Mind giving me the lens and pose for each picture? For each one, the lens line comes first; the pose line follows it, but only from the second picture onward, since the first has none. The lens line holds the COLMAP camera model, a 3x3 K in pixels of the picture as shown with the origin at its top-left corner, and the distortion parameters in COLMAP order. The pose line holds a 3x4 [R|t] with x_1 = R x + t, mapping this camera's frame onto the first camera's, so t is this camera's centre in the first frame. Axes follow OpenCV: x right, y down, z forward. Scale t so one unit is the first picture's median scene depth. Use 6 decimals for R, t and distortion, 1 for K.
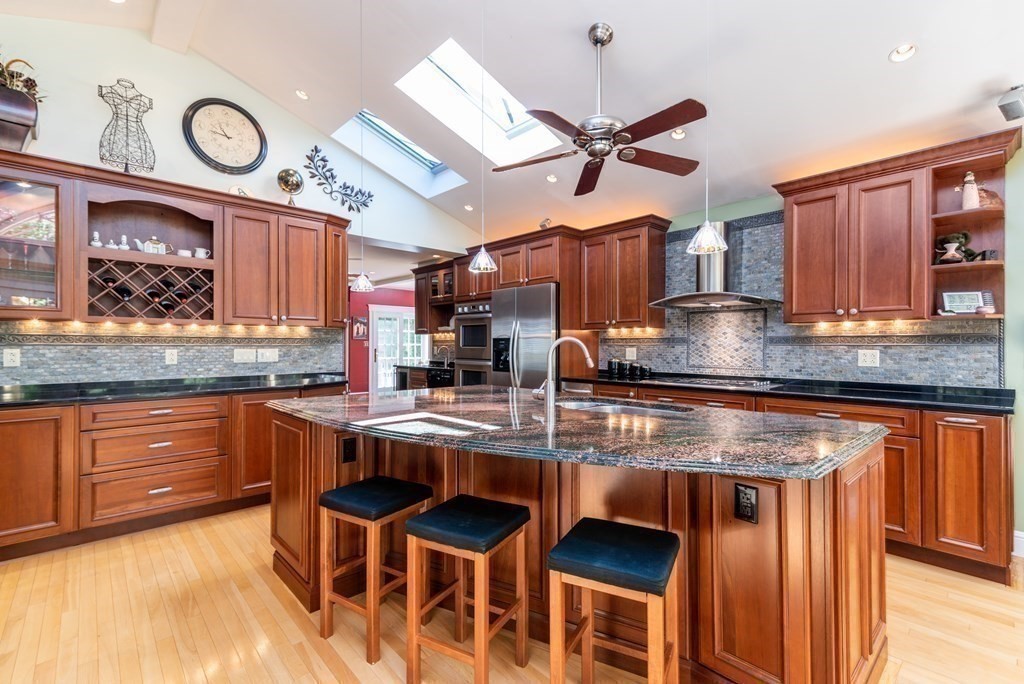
lens RADIAL K [[458.0, 0, 513.8], [0, 458.0, 343.9], [0, 0, 1]] dist [0.019245, -0.001354]
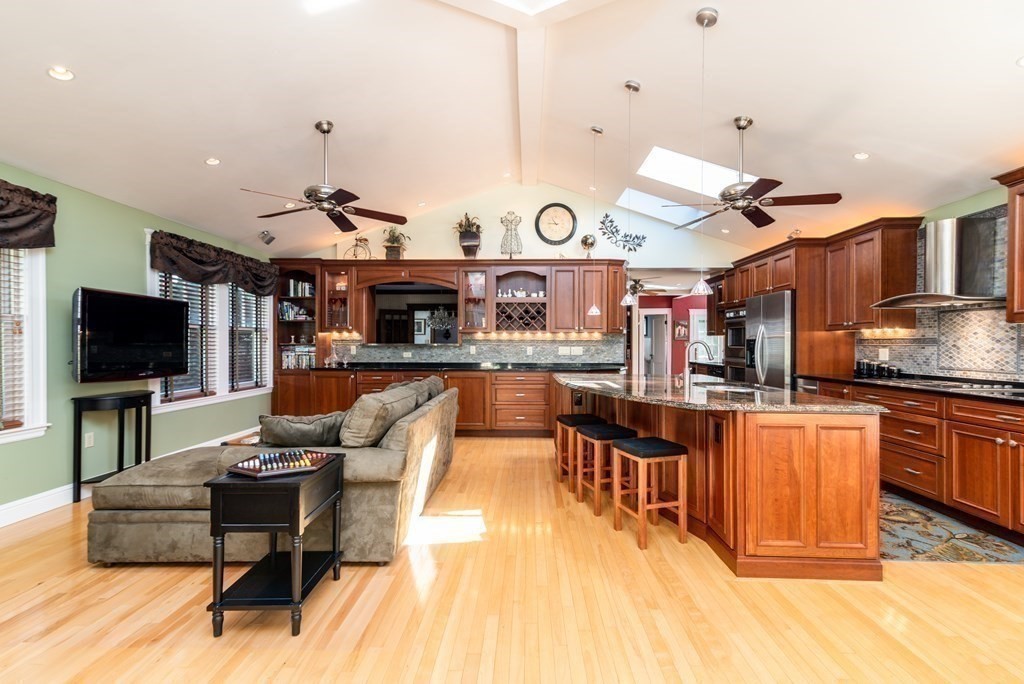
lens RADIAL K [[458.0, 0, 513.8], [0, 458.0, 343.9], [0, 0, 1]] dist [0.019245, -0.001354]
pose [[0.713258, 0.001439, -0.700900, 0.481830], [-0.000599, 0.999999, 0.001445, -0.002899], [0.700902, -0.000611, 0.713258, -0.339632]]
